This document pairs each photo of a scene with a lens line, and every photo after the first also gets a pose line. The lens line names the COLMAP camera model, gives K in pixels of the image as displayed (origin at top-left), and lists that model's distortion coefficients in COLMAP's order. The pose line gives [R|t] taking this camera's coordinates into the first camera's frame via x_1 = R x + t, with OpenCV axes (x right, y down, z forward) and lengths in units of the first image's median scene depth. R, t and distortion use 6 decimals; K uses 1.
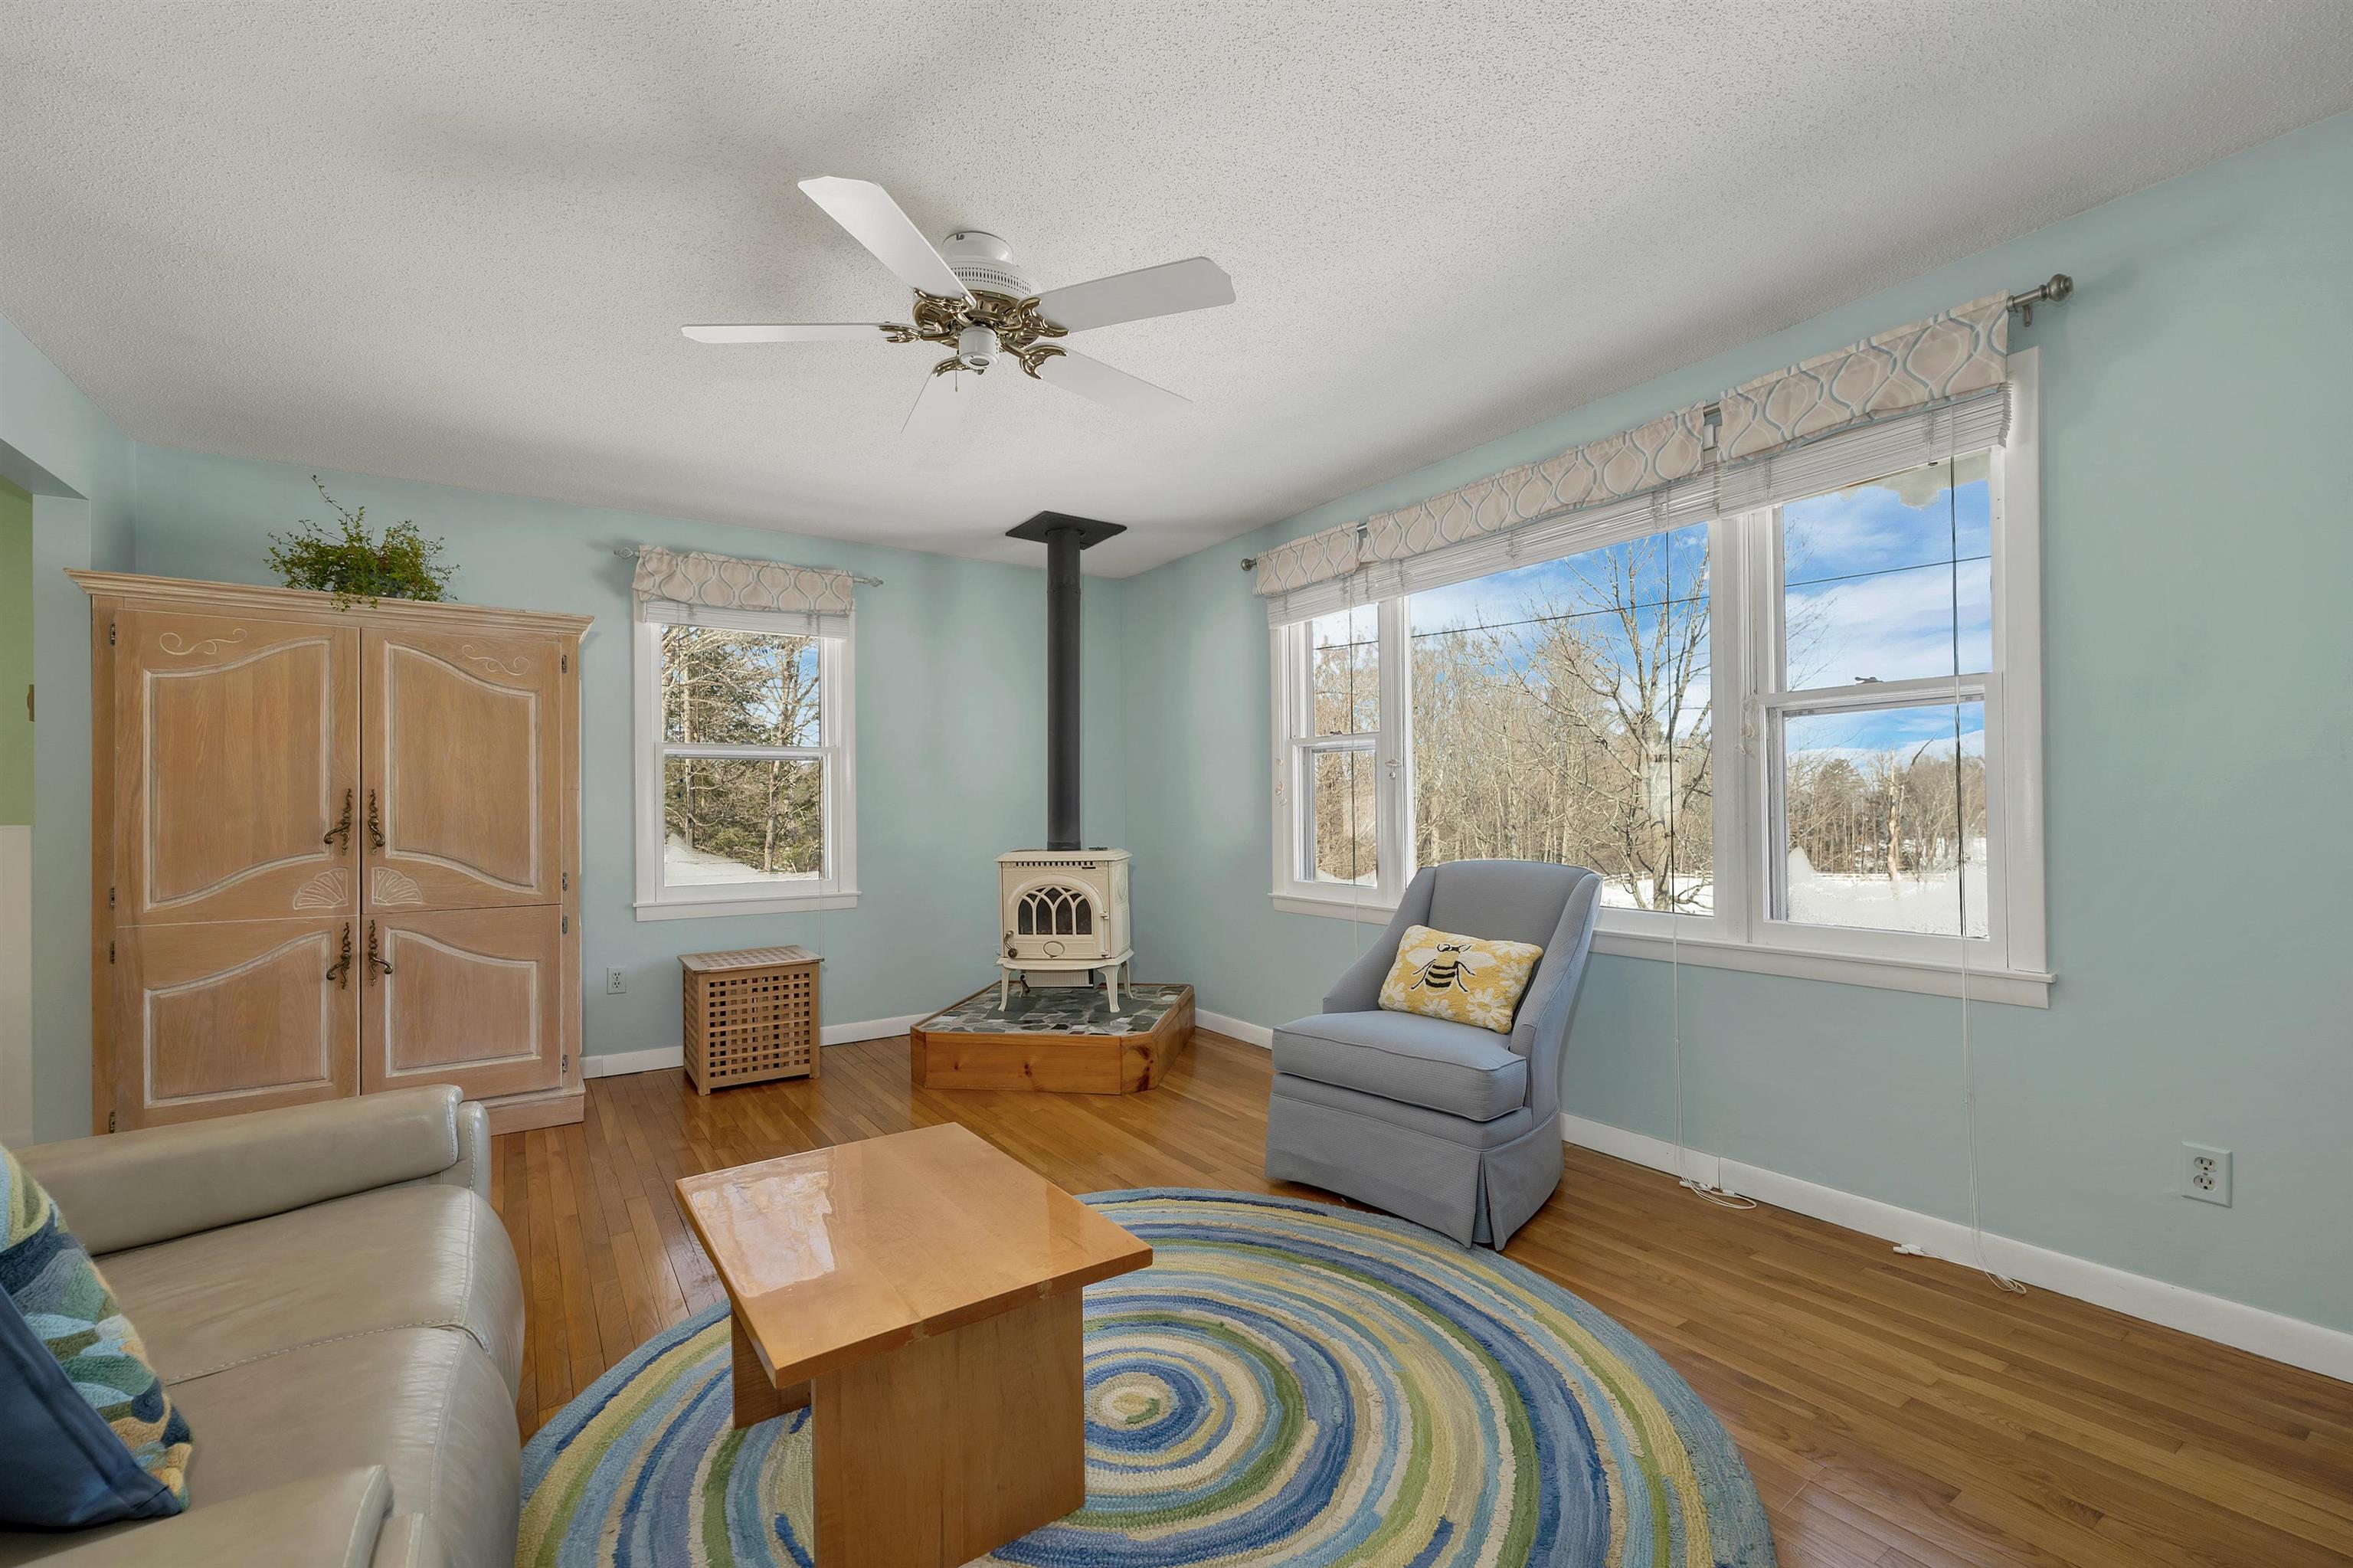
lens RADIAL K [[993.3, 0, 1176.0], [0, 993.3, 807.2], [0, 0, 1]] dist [0.000870, -0.000068]
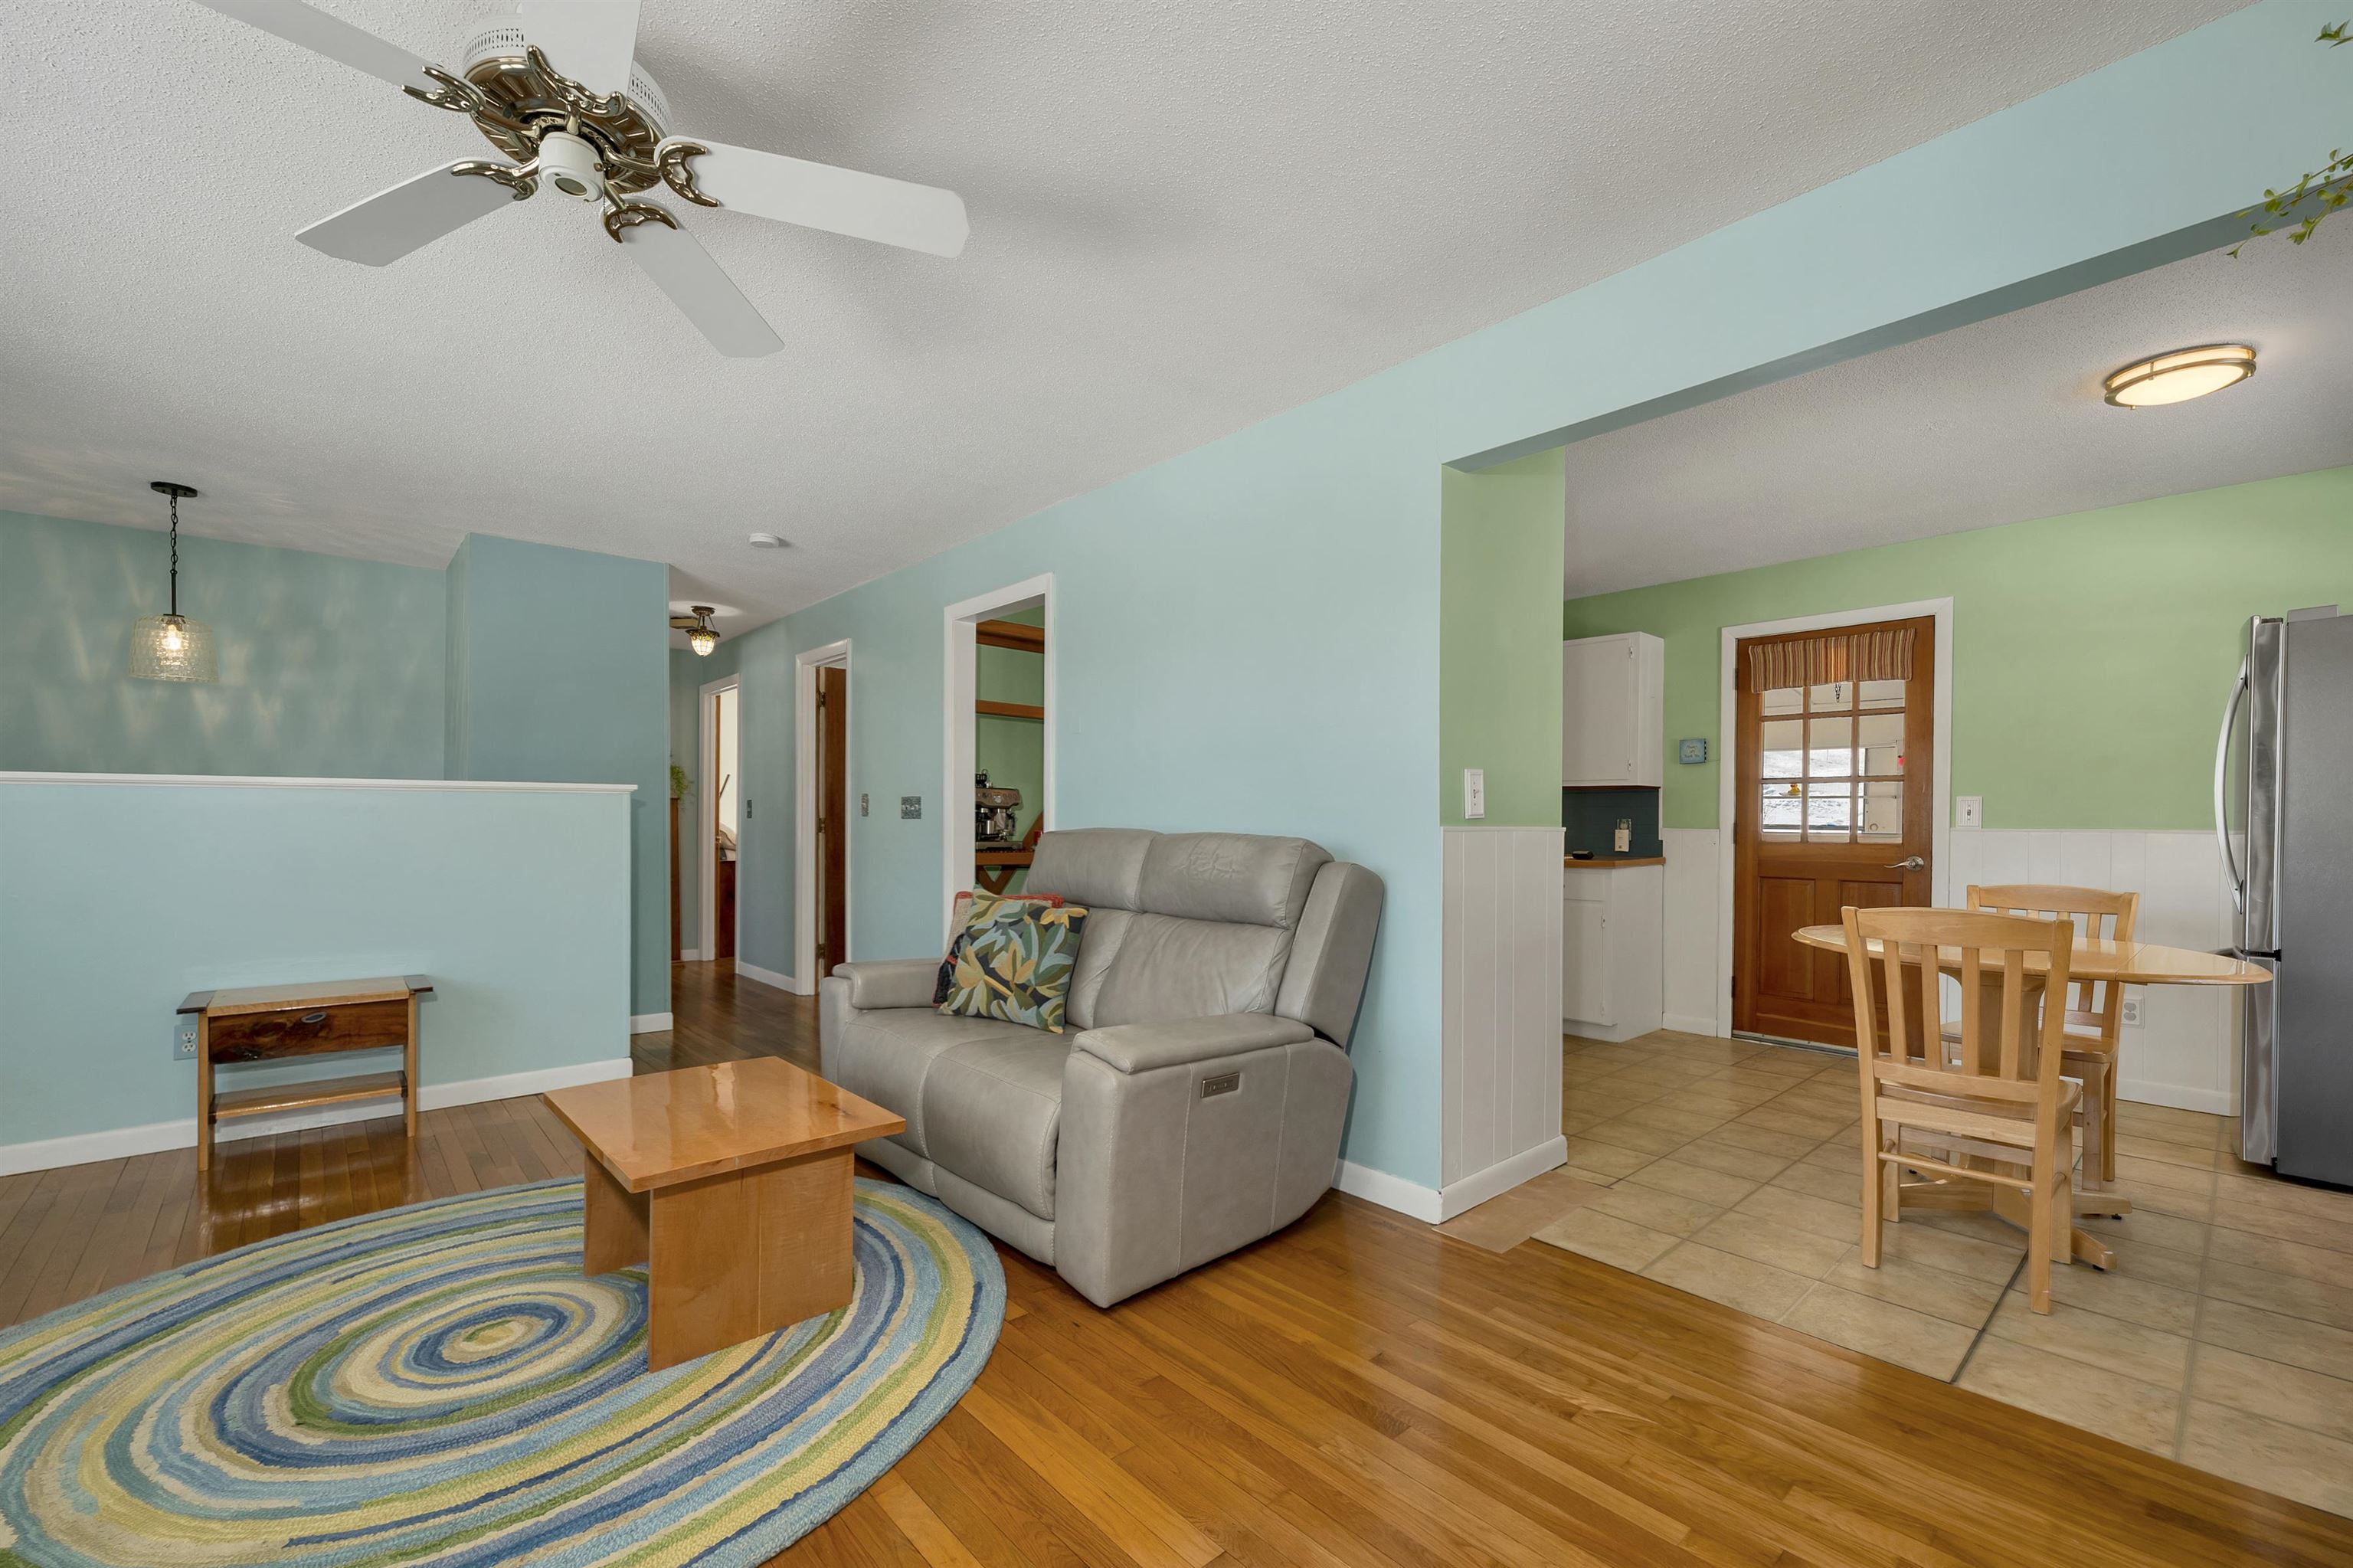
lens RADIAL K [[978.3, 0, 1180.8], [0, 978.3, 826.5], [0, 0, 1]] dist [0.002542, -0.000326]
pose [[-0.990310, 0.004700, -0.138796, -0.384789], [0.003967, 0.999977, 0.005557, 0.008539], [0.138819, 0.004952, -0.990305, 1.272787]]
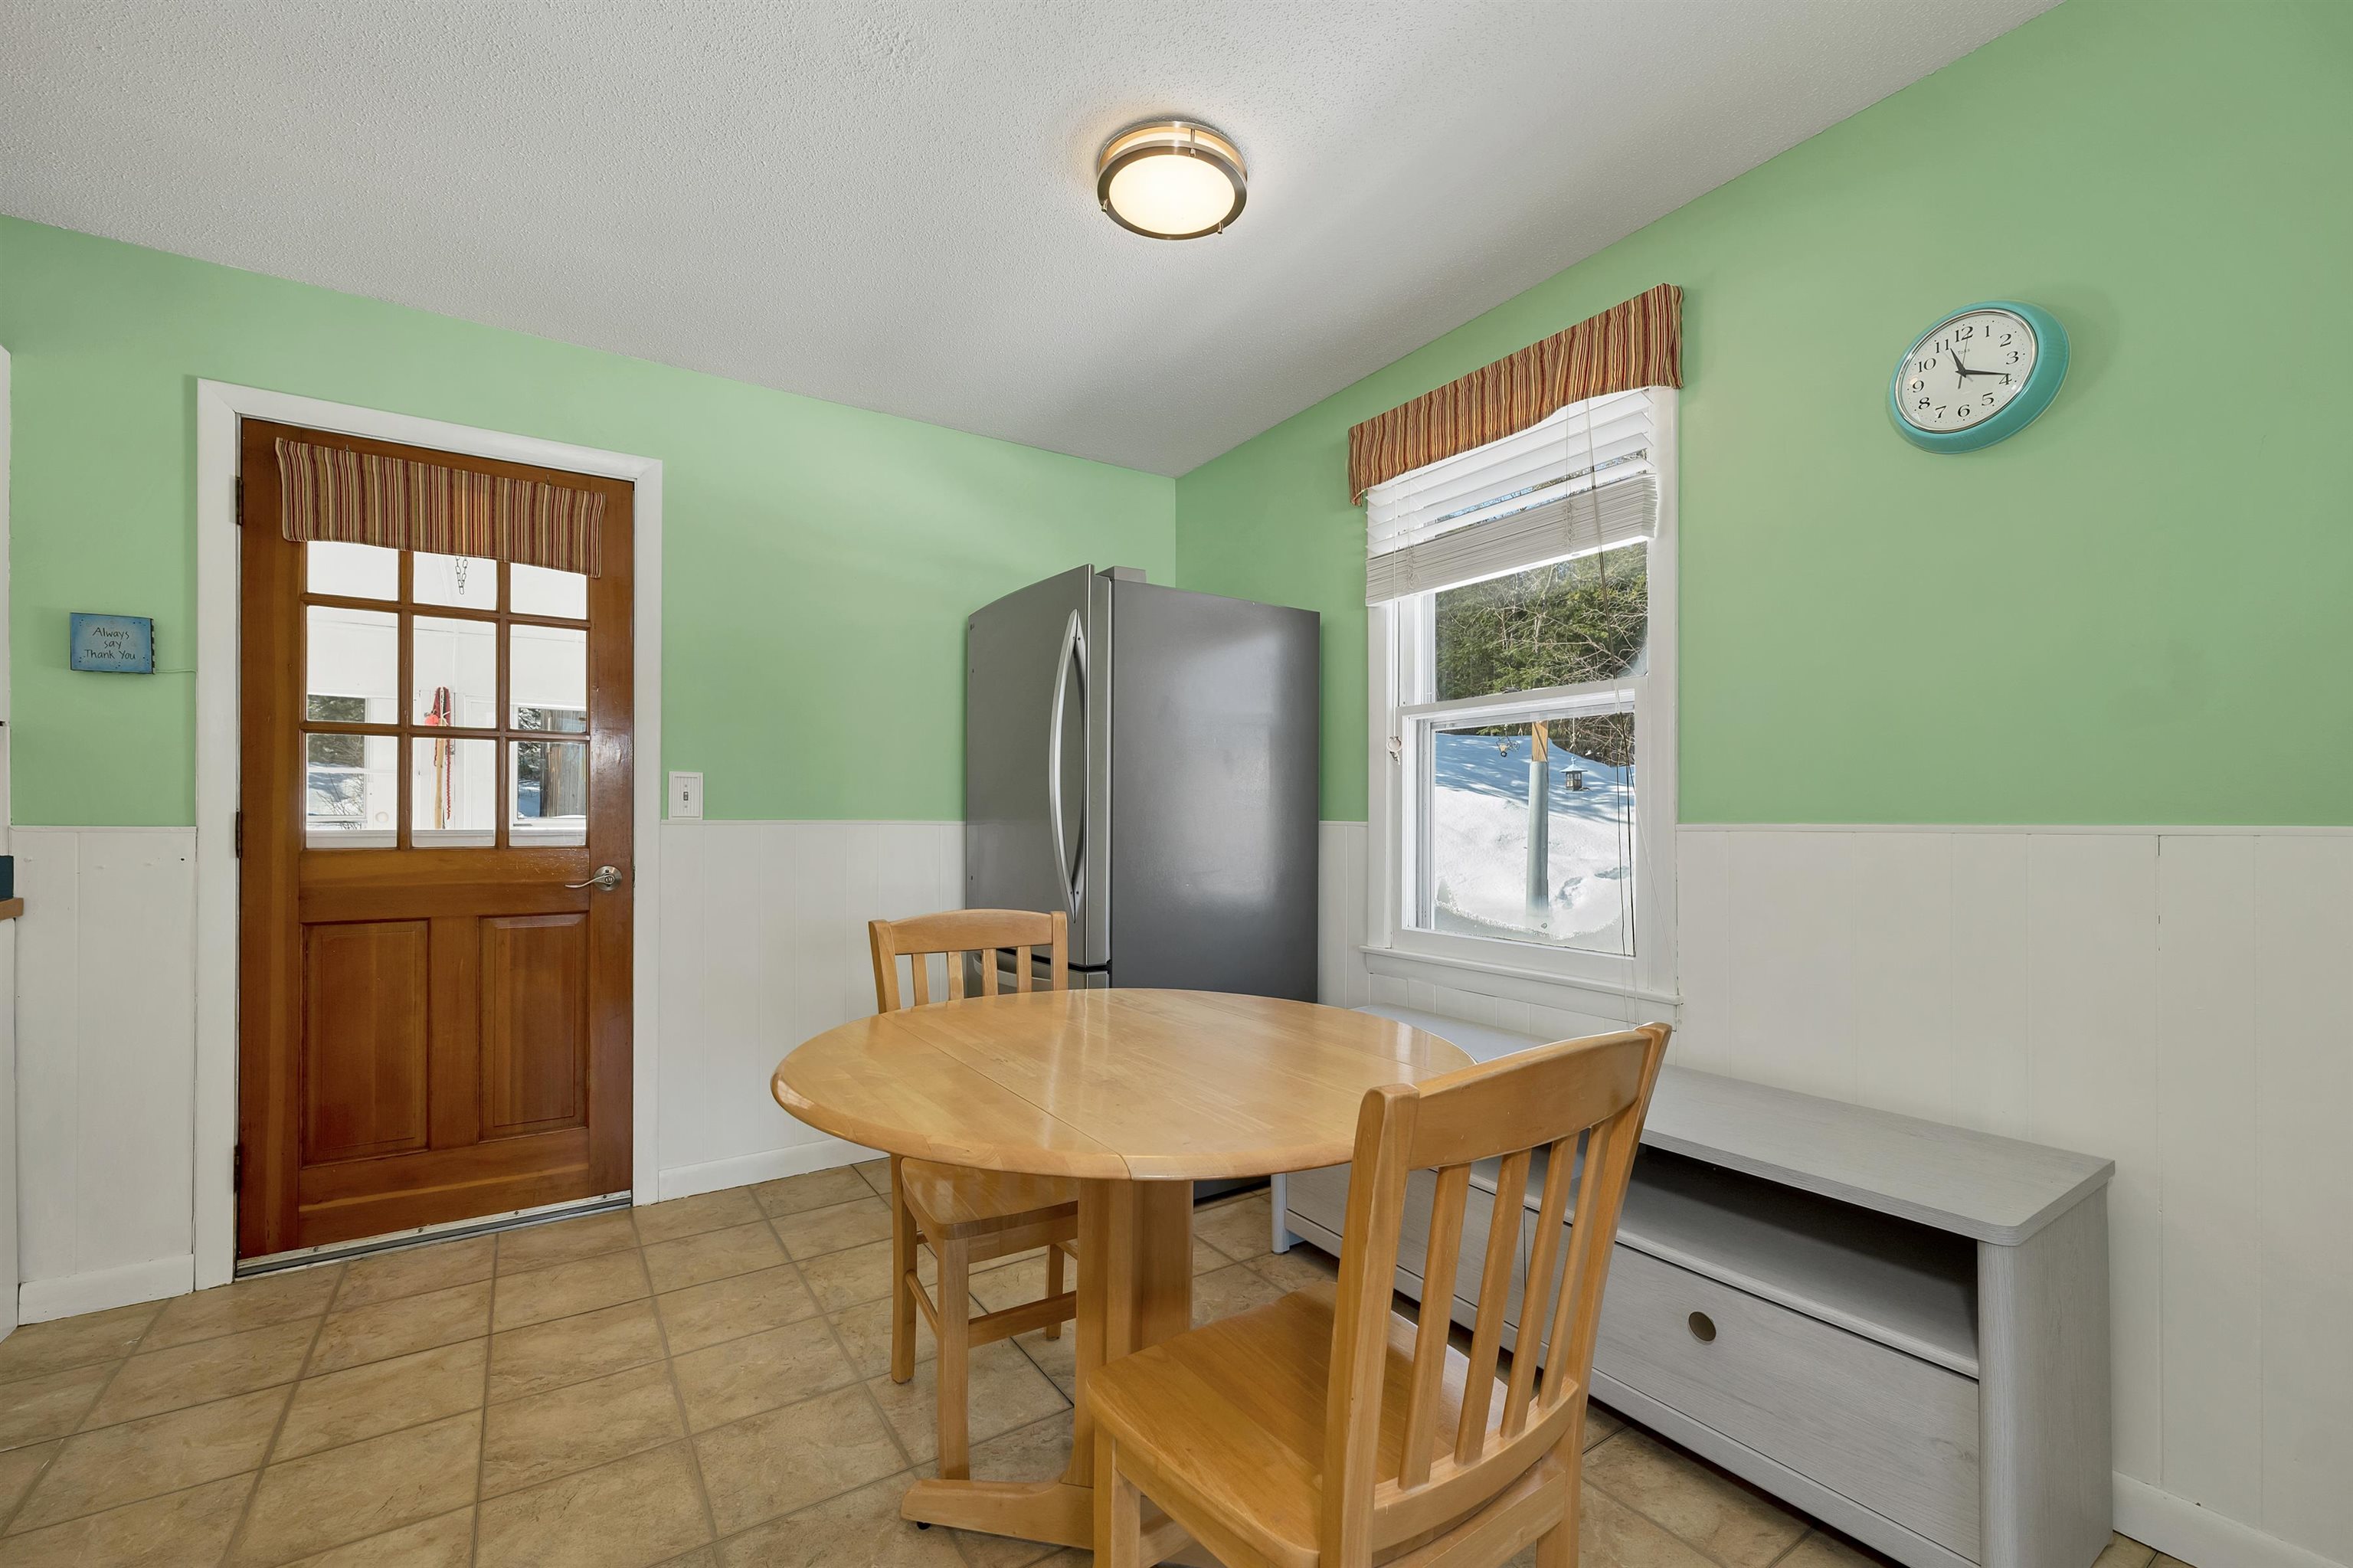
lens RADIAL K [[973.4, 0, 1177.7], [0, 973.4, 809.6], [0, 0, 1]] dist [-0.002584, -0.000297]
pose [[-0.003538, 0.006518, -0.999972, -0.769224], [0.001321, 0.999978, 0.006513, 0.009058], [0.999993, -0.001298, -0.003547, 0.533527]]
